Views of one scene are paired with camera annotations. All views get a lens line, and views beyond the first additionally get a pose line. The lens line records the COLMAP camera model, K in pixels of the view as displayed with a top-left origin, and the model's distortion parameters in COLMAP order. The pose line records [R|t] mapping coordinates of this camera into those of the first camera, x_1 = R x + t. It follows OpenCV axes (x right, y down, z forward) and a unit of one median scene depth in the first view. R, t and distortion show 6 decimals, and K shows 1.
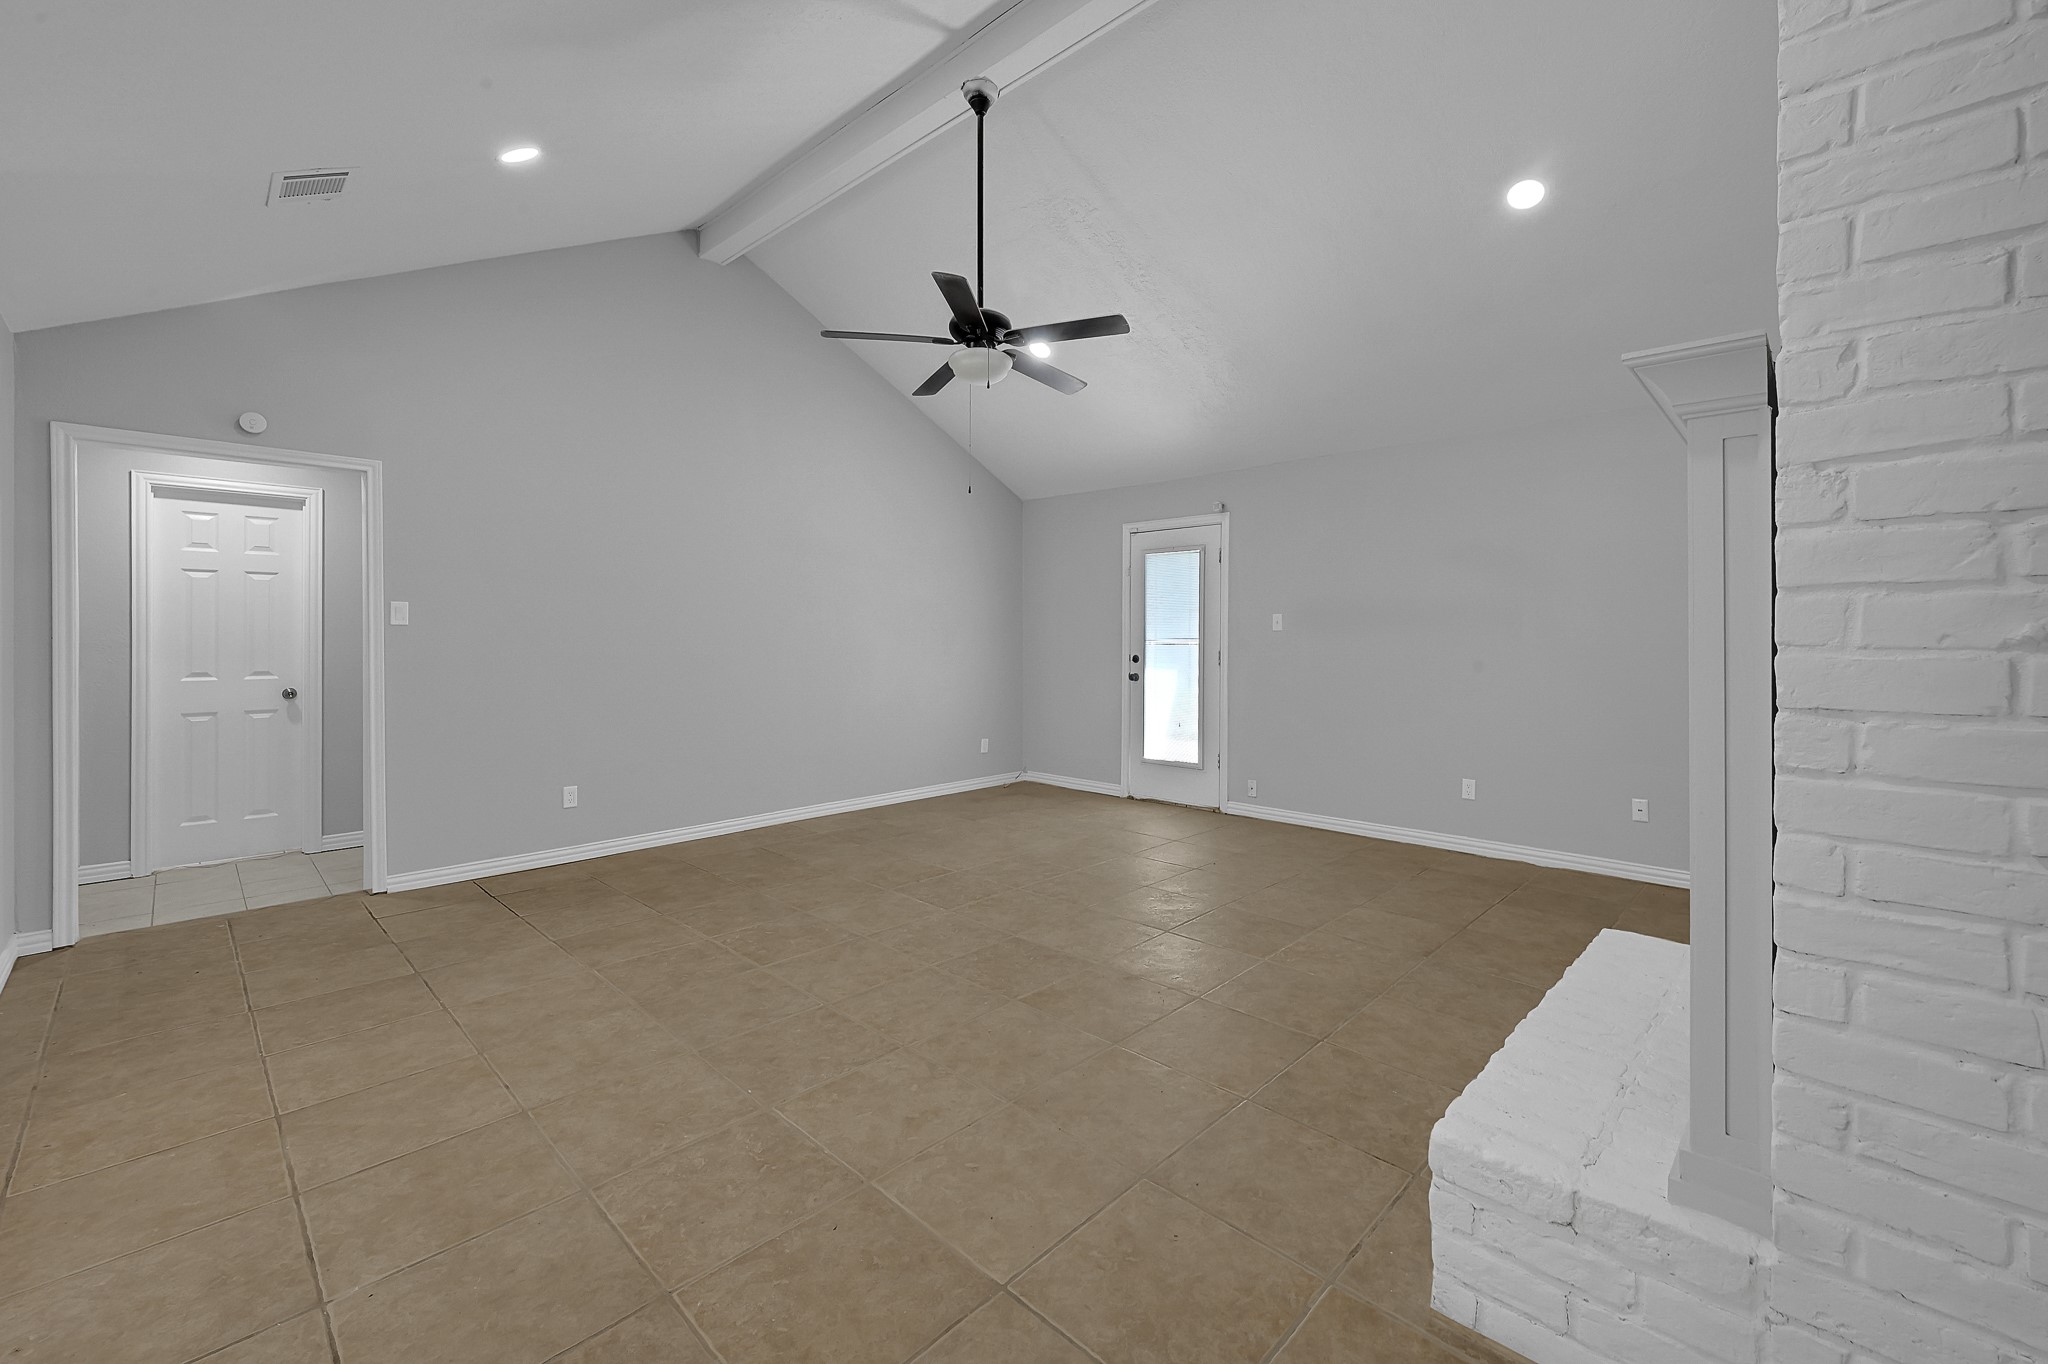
lens RADIAL K [[851.3, 0, 1020.0], [0, 851.3, 613.1], [0, 0, 1]] dist [-0.001820, -0.000431]
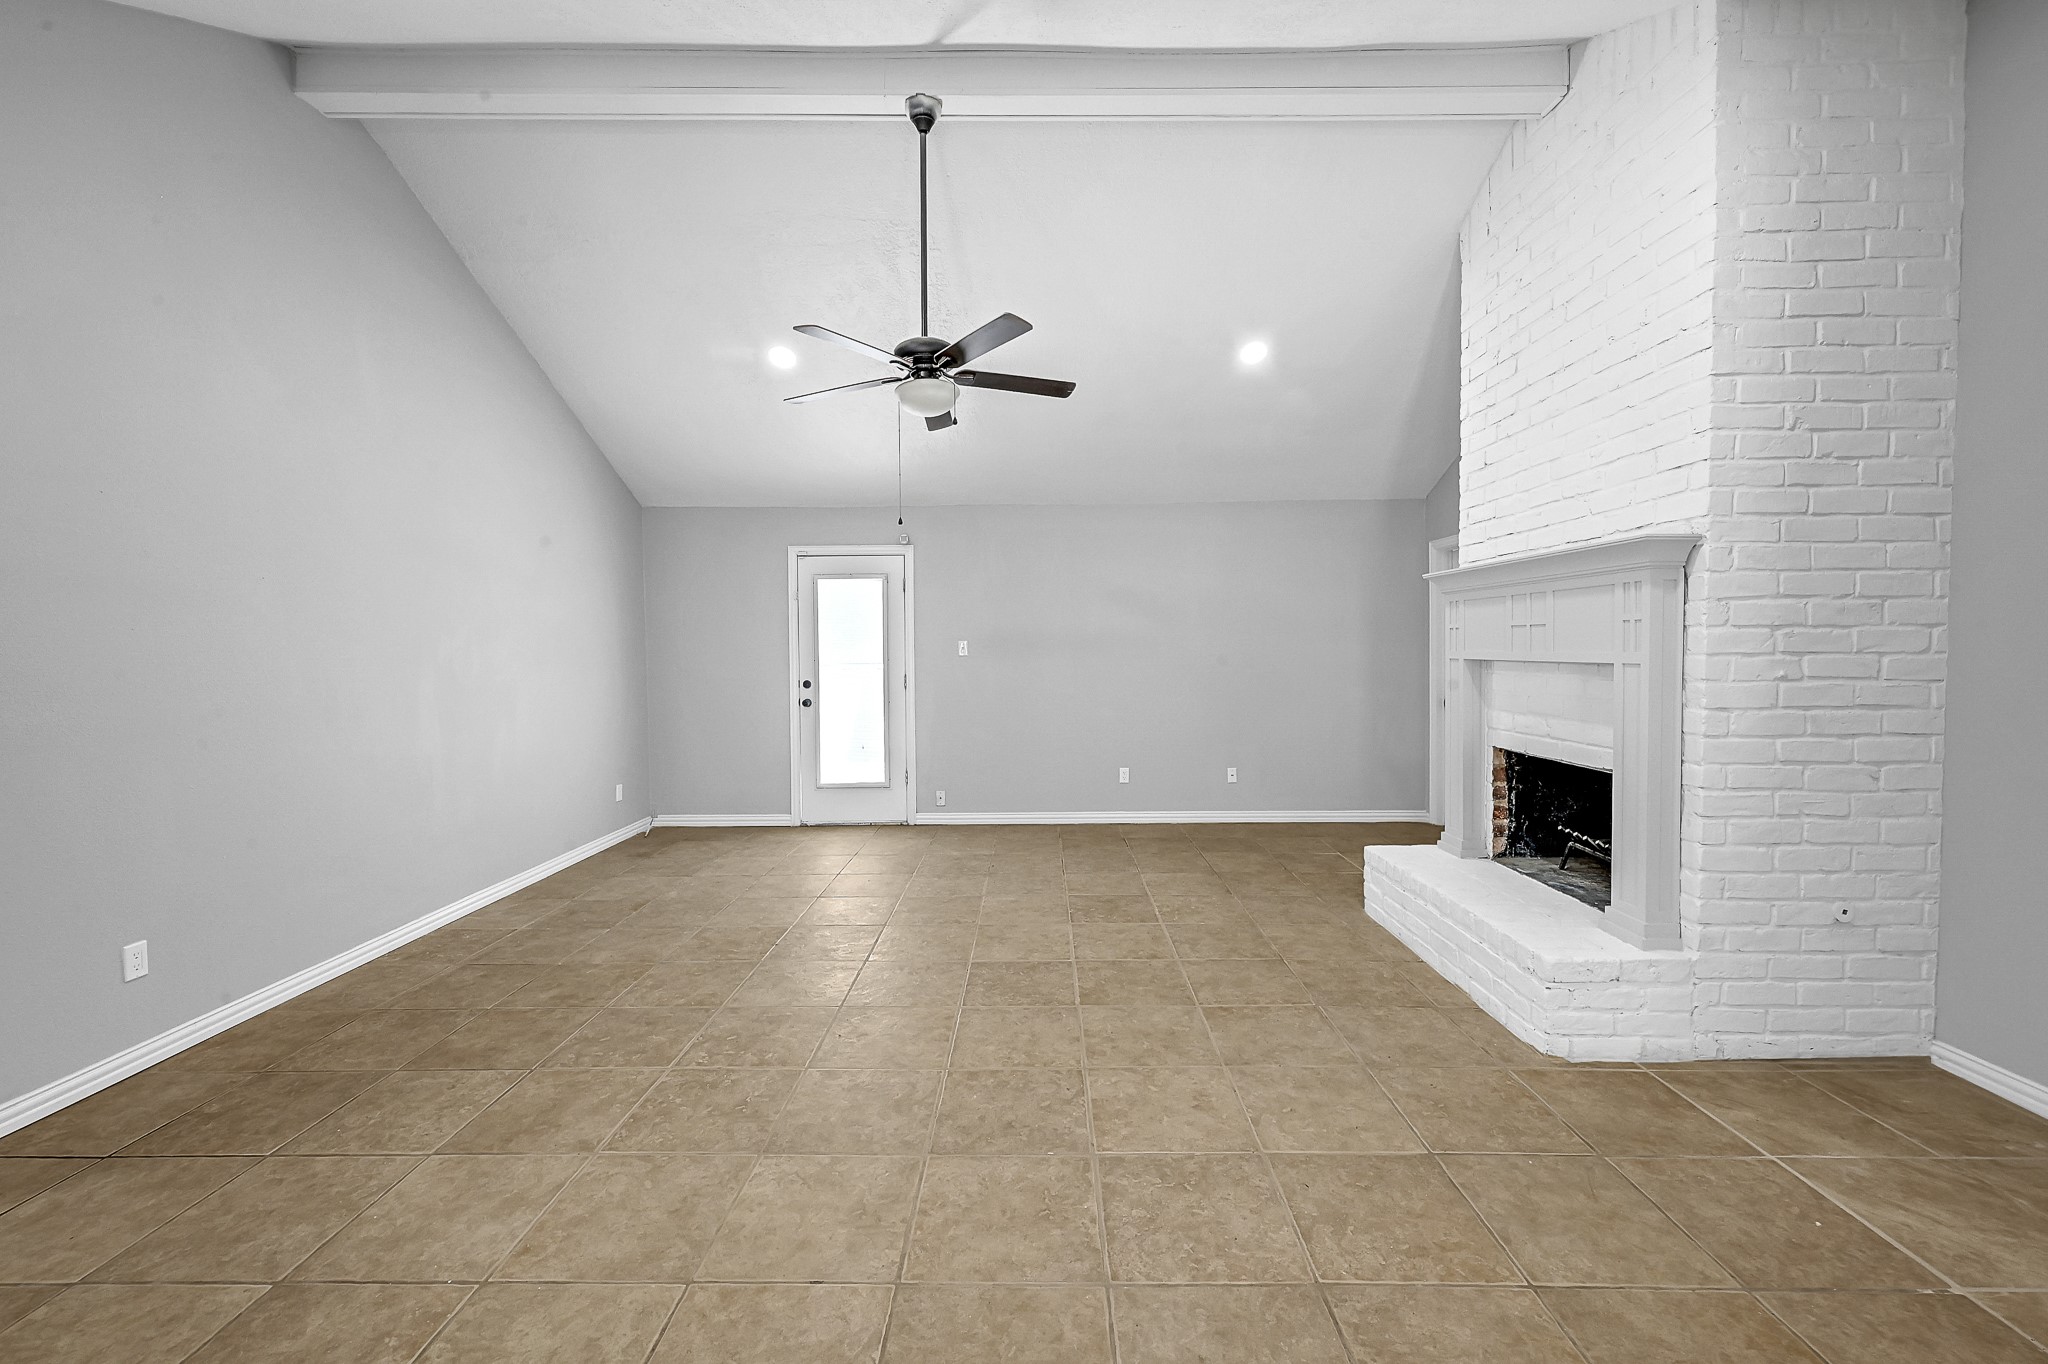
lens RADIAL K [[850.5, 0, 1014.5], [0, 850.5, 653.4], [0, 0, 1]] dist [-0.001250, -0.000442]
pose [[0.726600, -0.014558, 0.686907, -0.774966], [-0.009769, 0.999456, 0.031516, -0.033634], [-0.686991, -0.029610, 0.726062, 0.256084]]
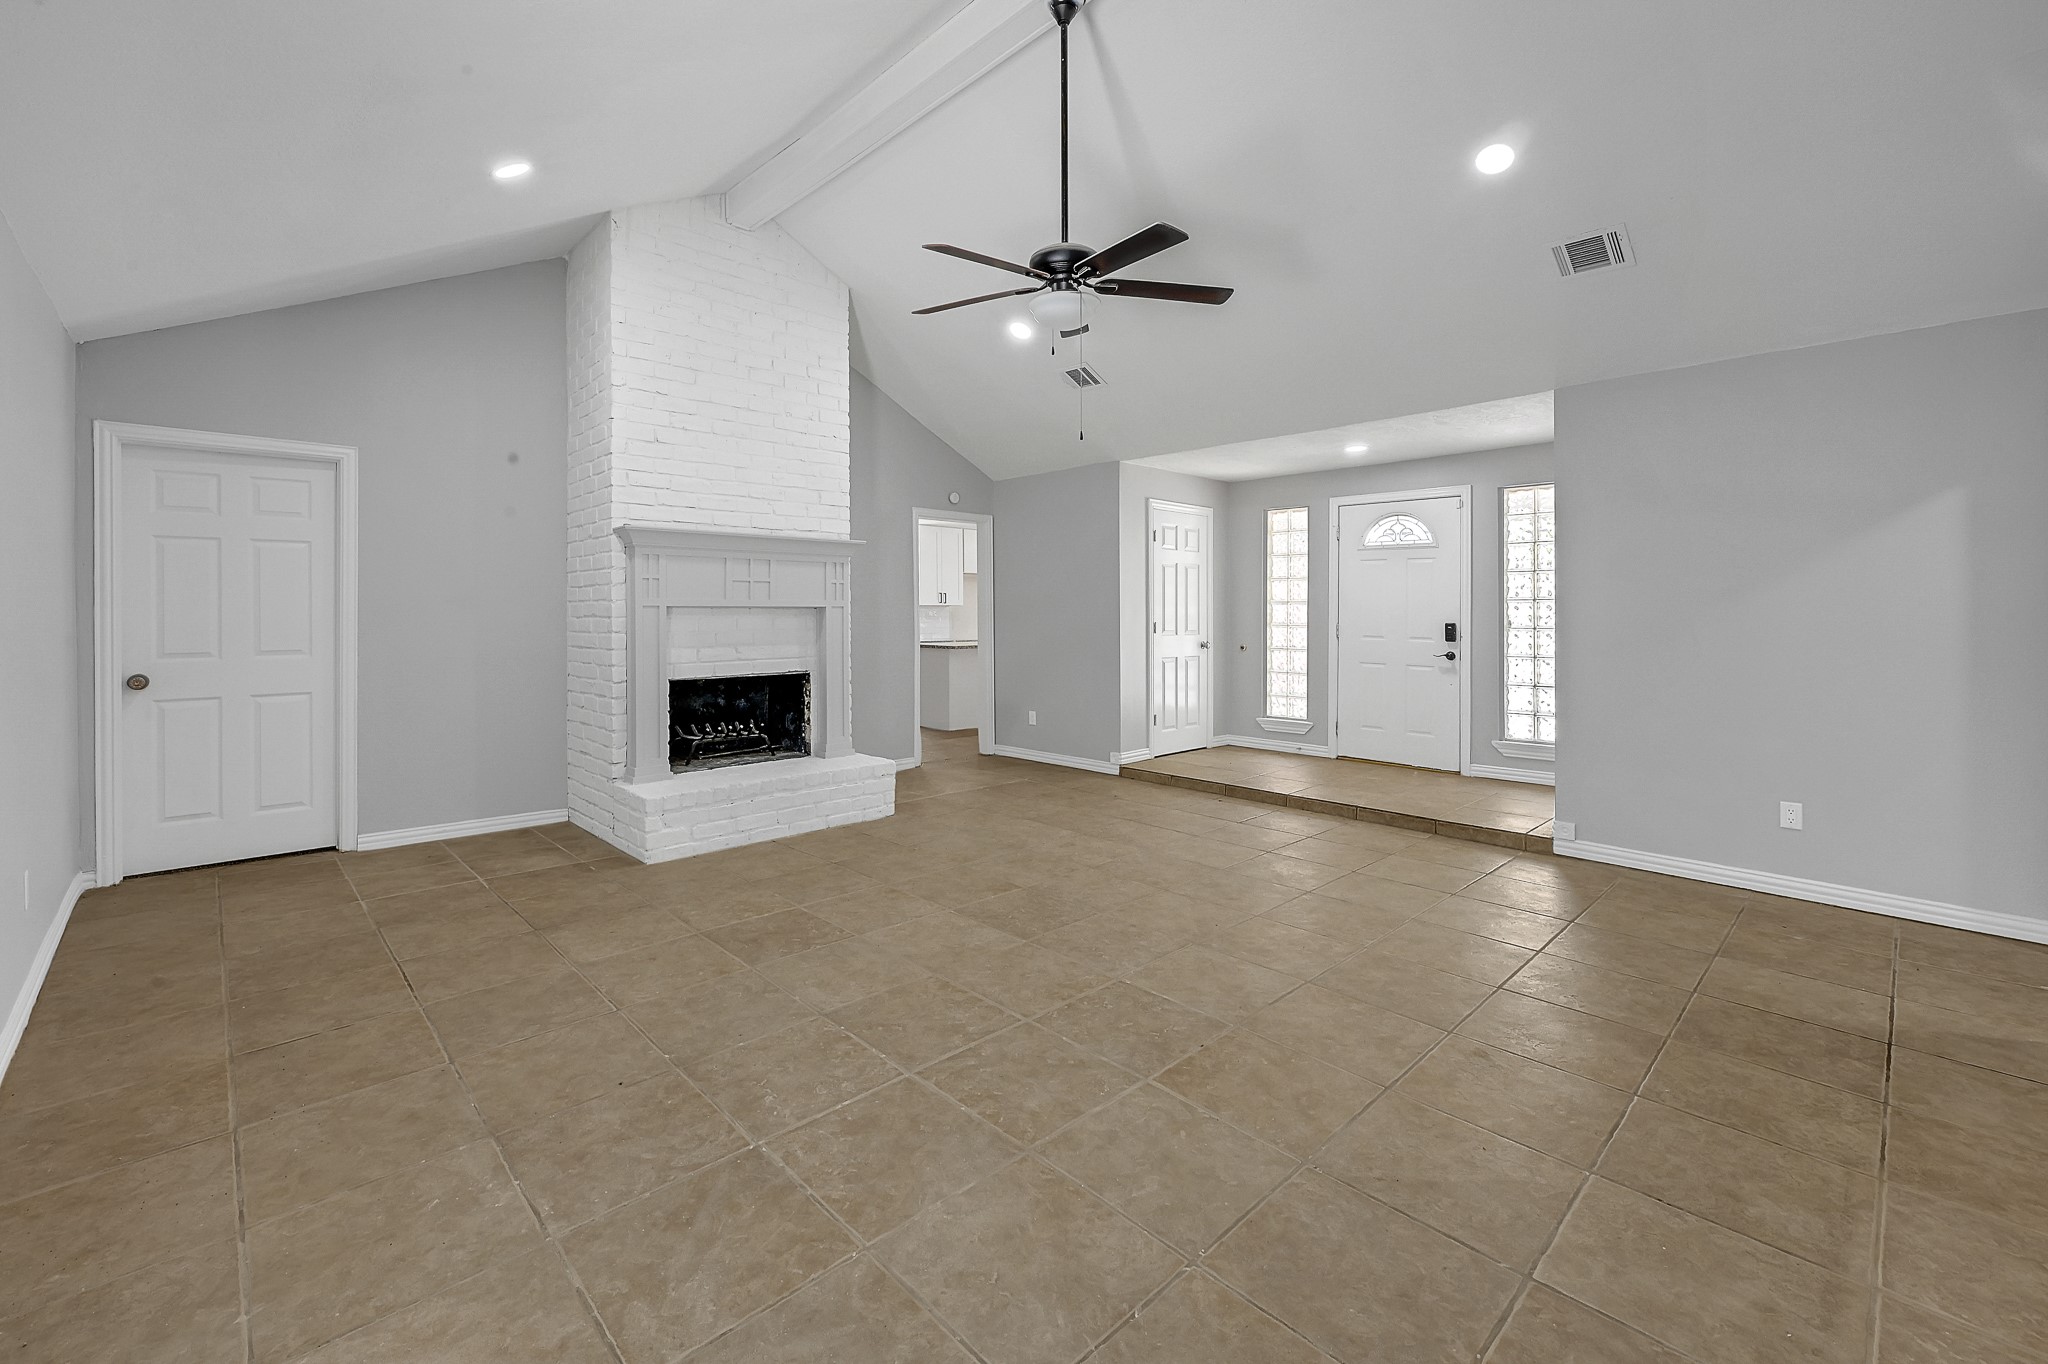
lens RADIAL K [[851.3, 0, 1020.0], [0, 851.3, 613.1], [0, 0, 1]] dist [-0.001820, -0.000431]
pose [[-0.999989, -0.002863, -0.003583, 0.006480], [-0.002760, 0.999587, -0.028587, 0.062134], [0.003663, -0.028577, -0.999585, 2.218680]]
